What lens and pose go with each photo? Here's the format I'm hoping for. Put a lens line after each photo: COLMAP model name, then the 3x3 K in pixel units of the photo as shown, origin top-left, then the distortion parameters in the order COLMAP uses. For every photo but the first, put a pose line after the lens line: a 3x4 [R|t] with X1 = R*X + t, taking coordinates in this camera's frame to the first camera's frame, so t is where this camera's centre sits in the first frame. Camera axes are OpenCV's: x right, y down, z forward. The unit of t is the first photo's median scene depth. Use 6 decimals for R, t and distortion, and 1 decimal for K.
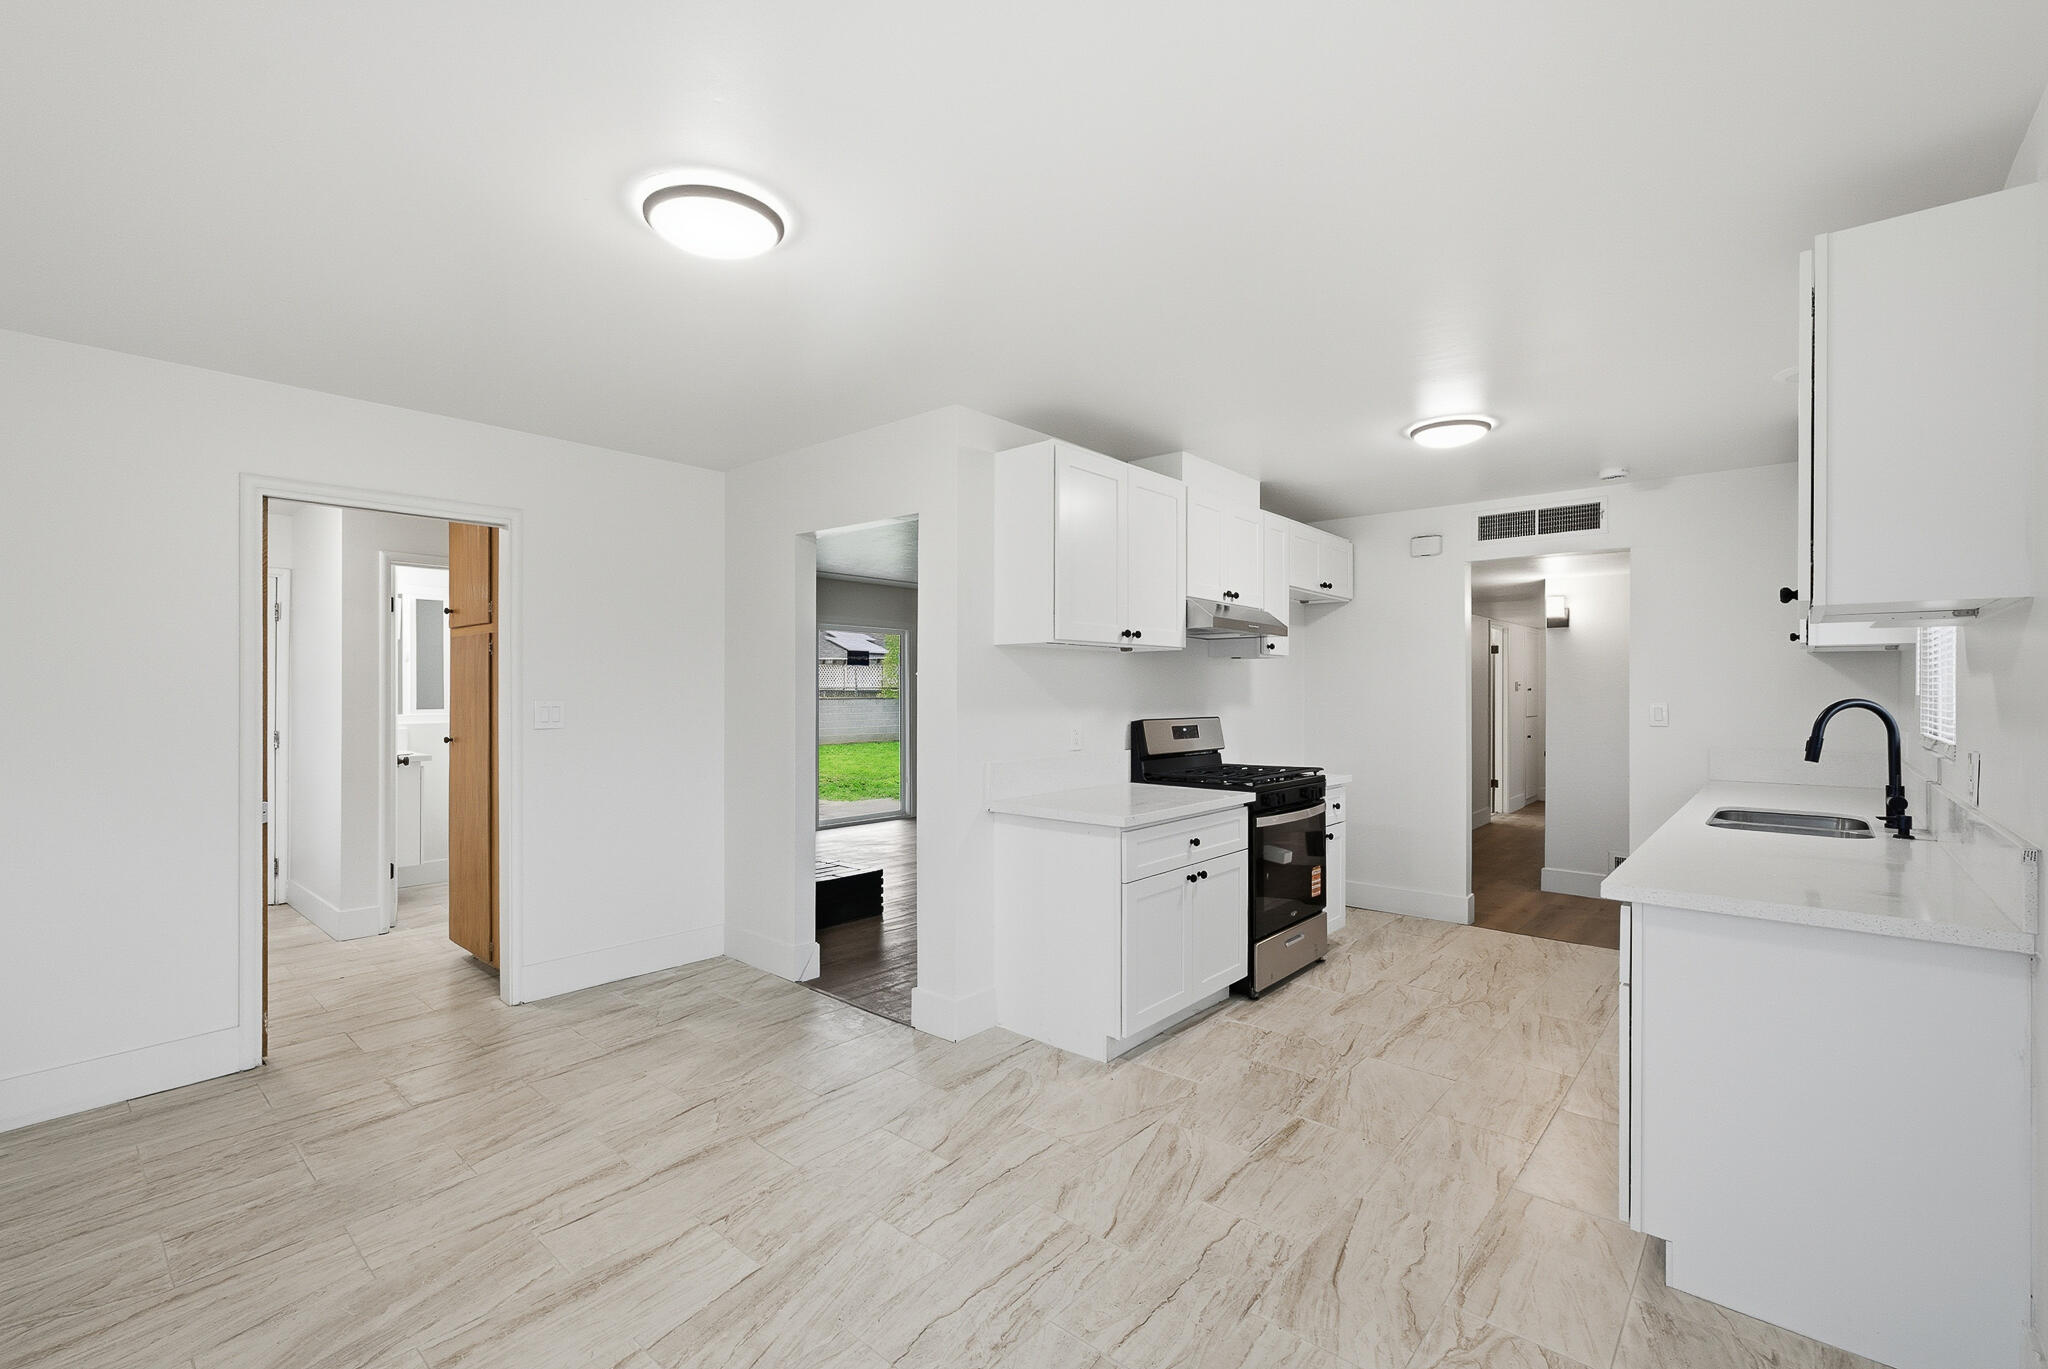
lens RADIAL K [[887.1, 0, 1024.0], [0, 887.1, 684.5], [0, 0, 1]] dist [-0.002256, -0.000004]
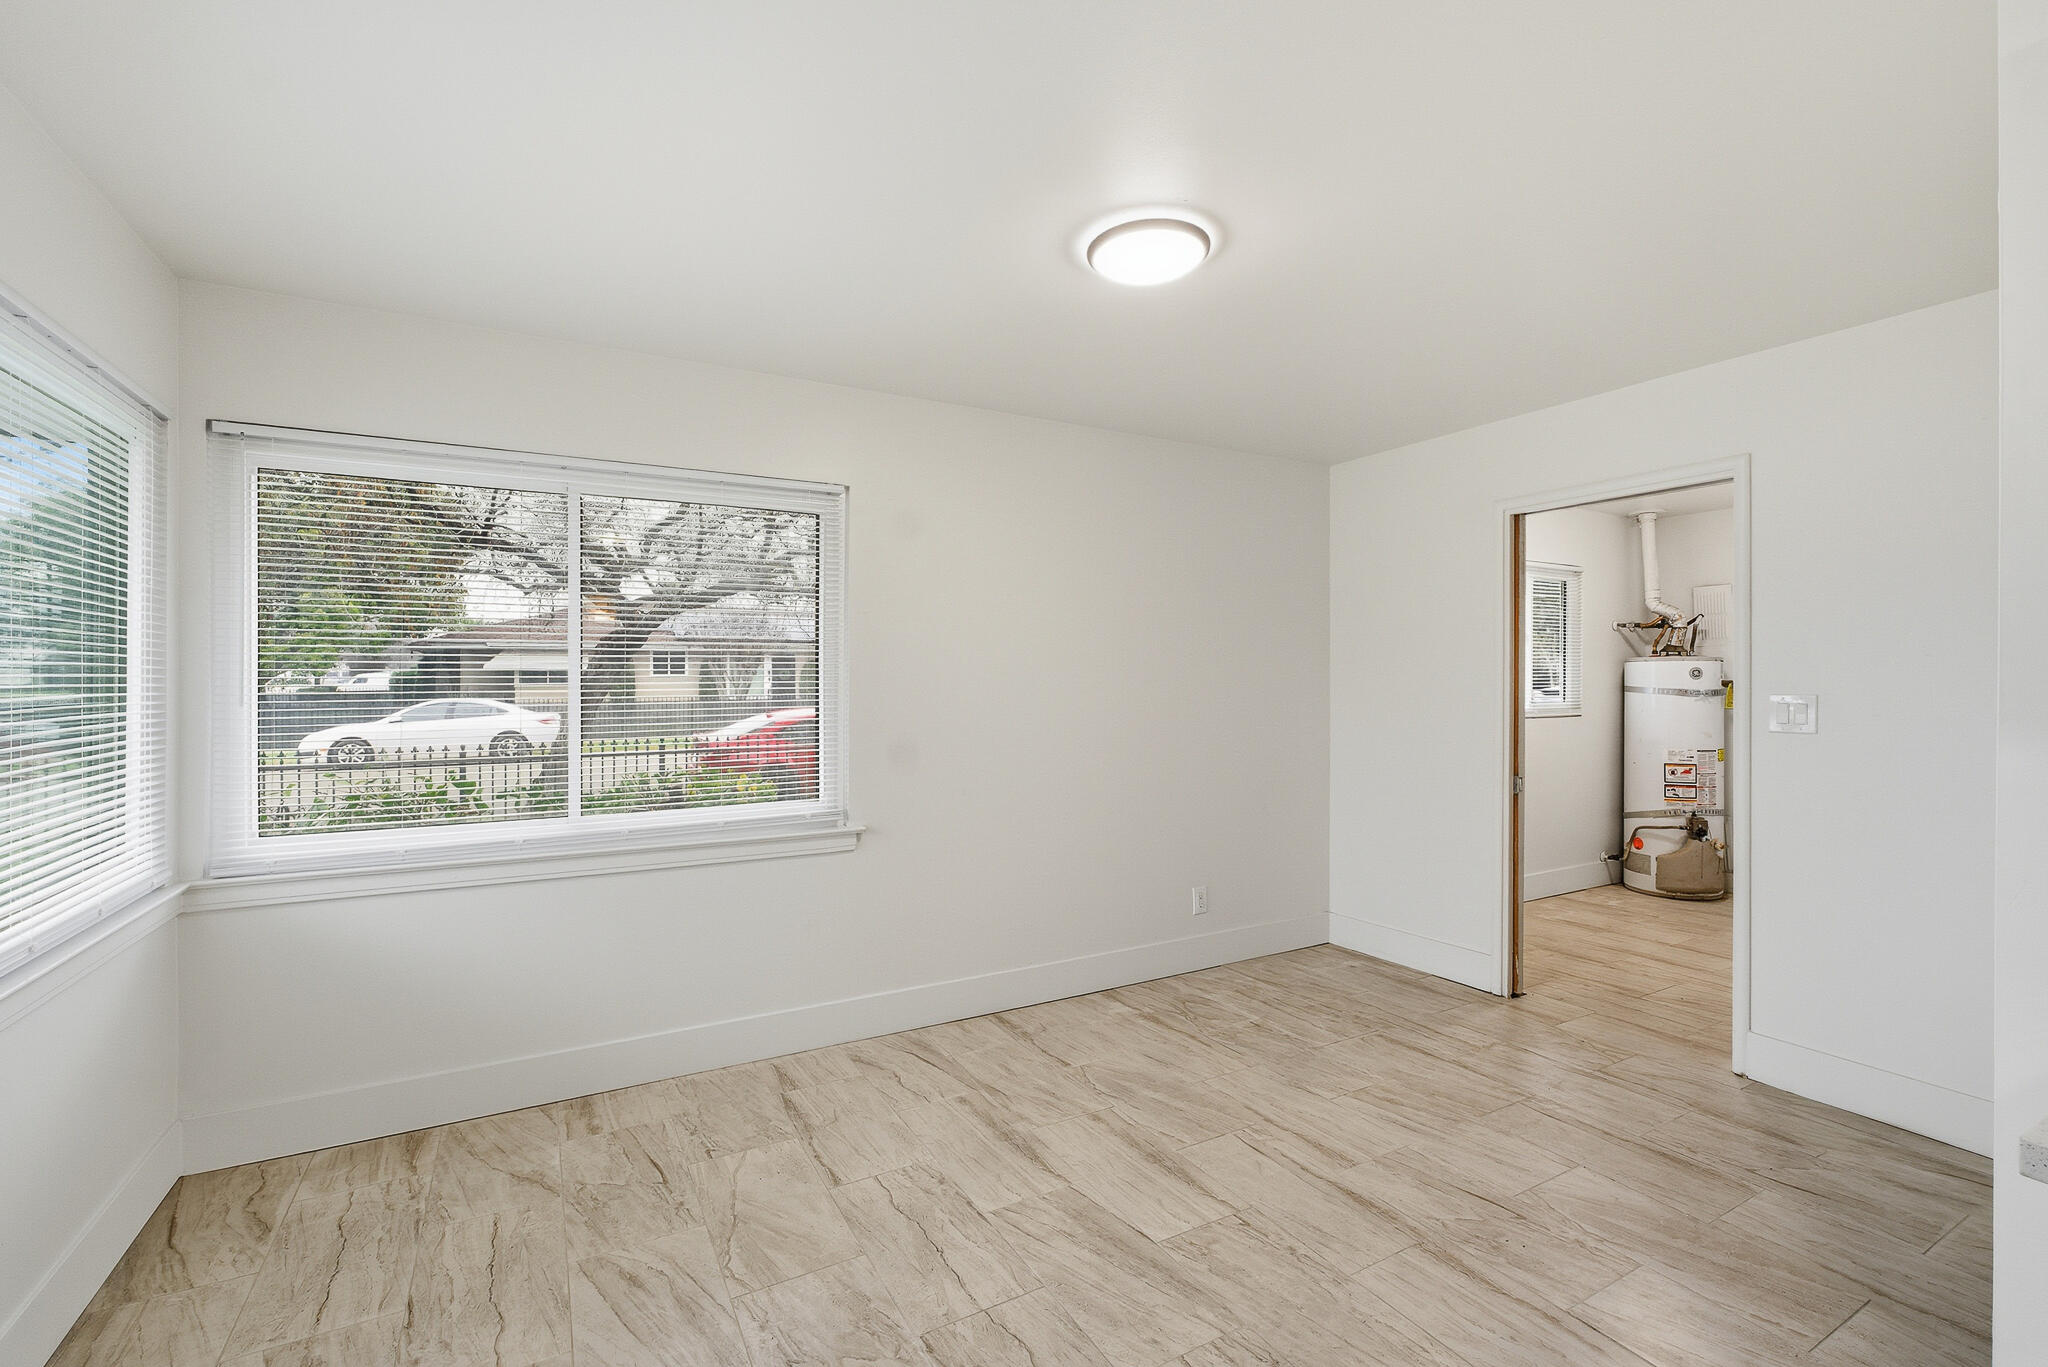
lens RADIAL K [[899.2, 0, 1017.2], [0, 899.2, 682.8], [0, 0, 1]] dist [-0.013132, 0.000865]
pose [[-0.347664, 0.002233, -0.937617, 0.541784], [0.002256, 0.999996, 0.001545, 0.010454], [0.937616, -0.001578, -0.347668, 0.911735]]
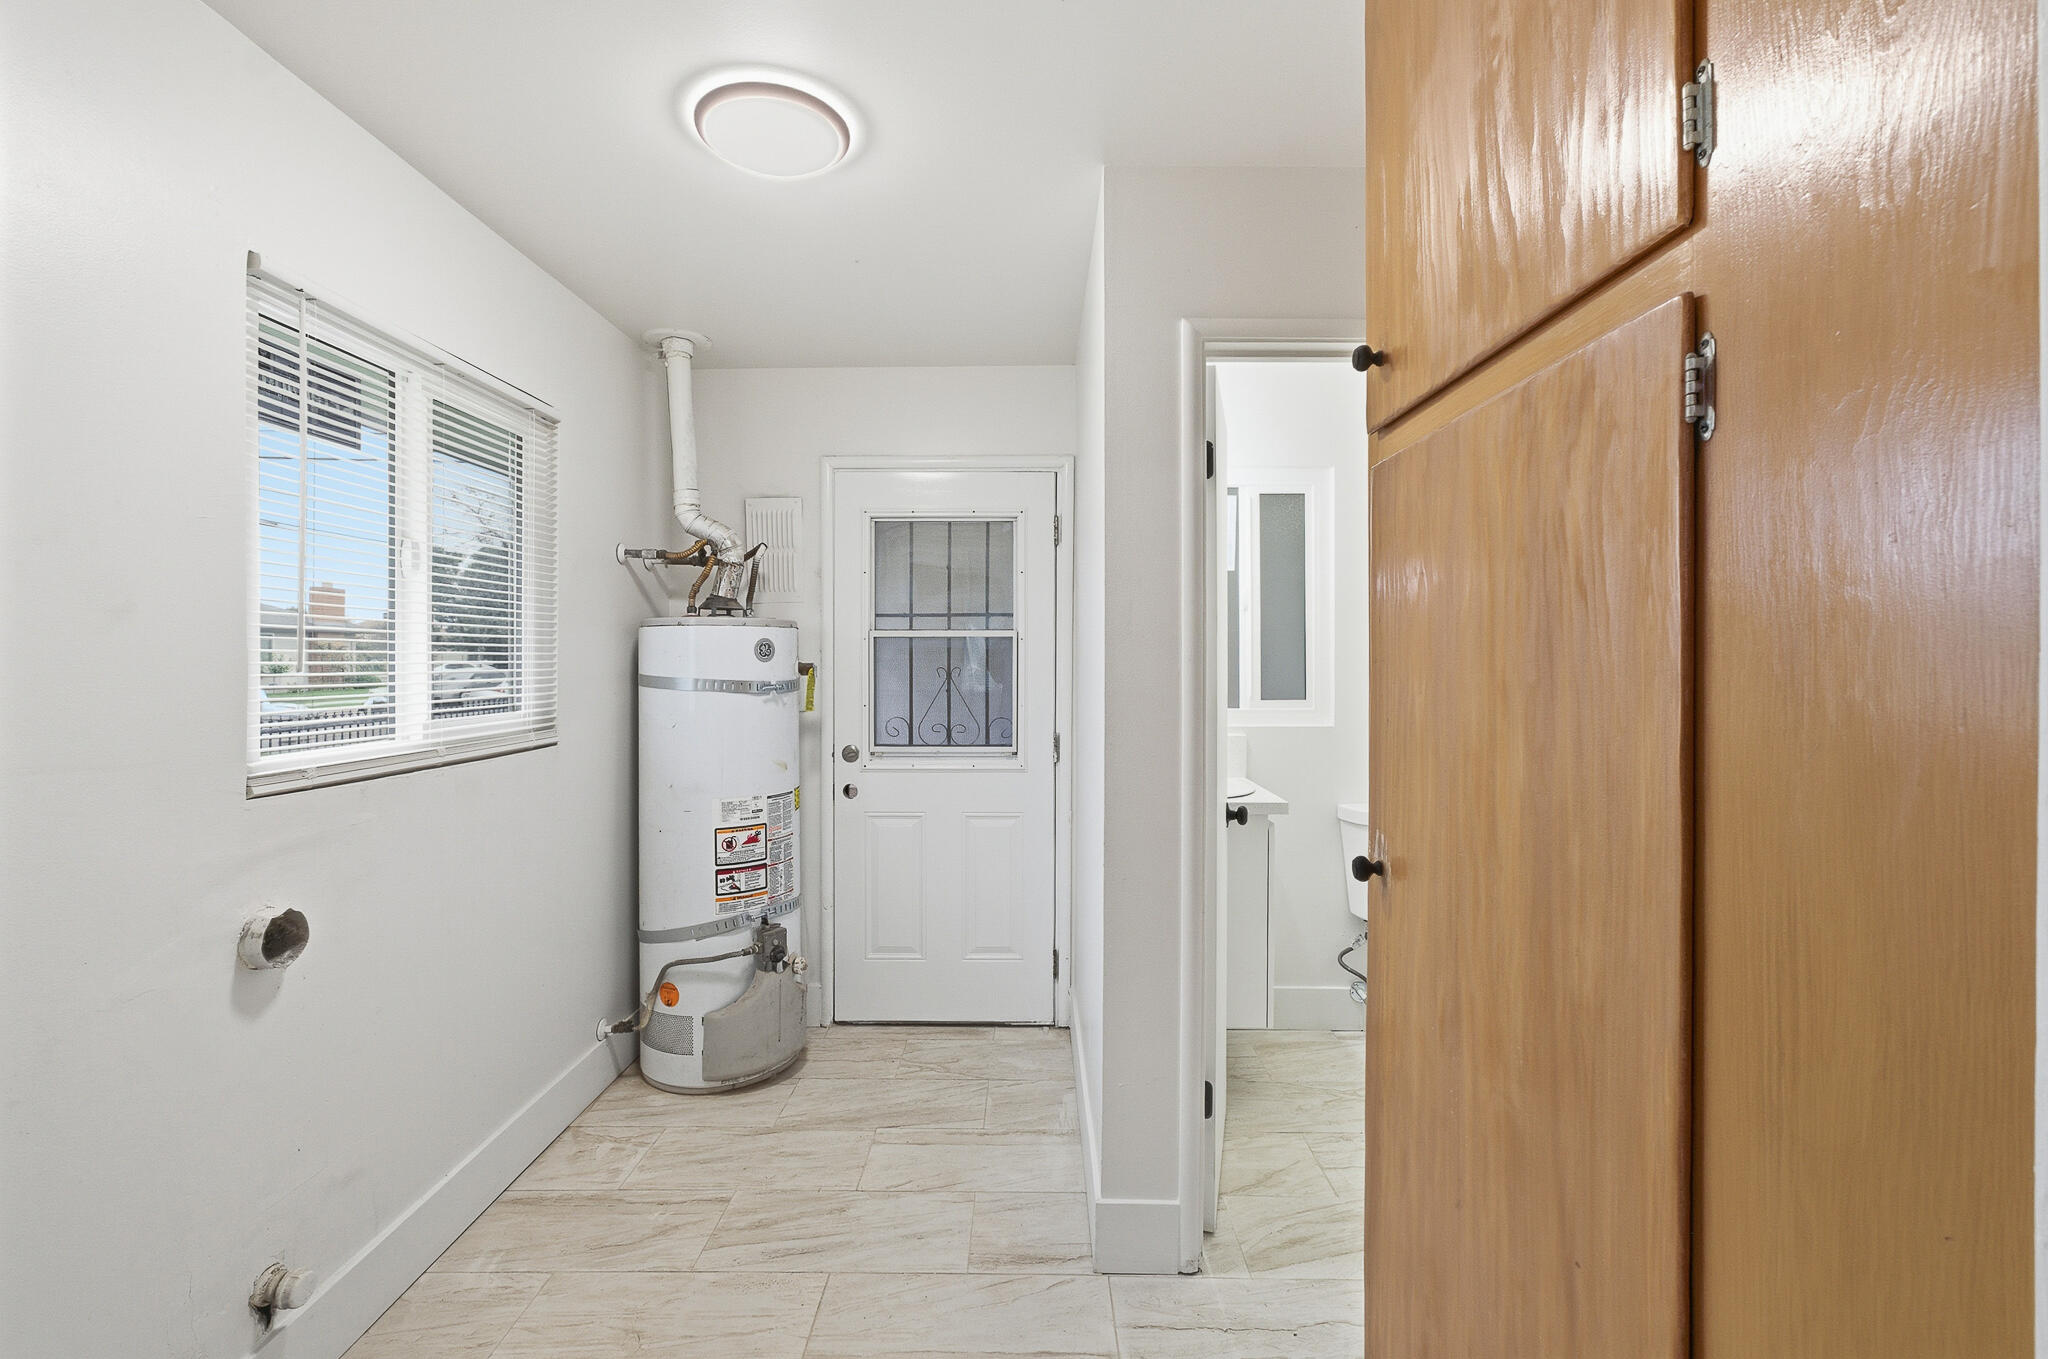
lens RADIAL K [[884.0, 0, 1017.7], [0, 884.0, 657.8], [0, 0, 1]] dist [-0.013208, 0.000216]
pose [[0.643253, -0.001135, -0.765653, -0.811065], [0.002751, 0.999996, 0.000829, 0.004903], [0.765649, -0.002639, 0.643254, 1.187665]]
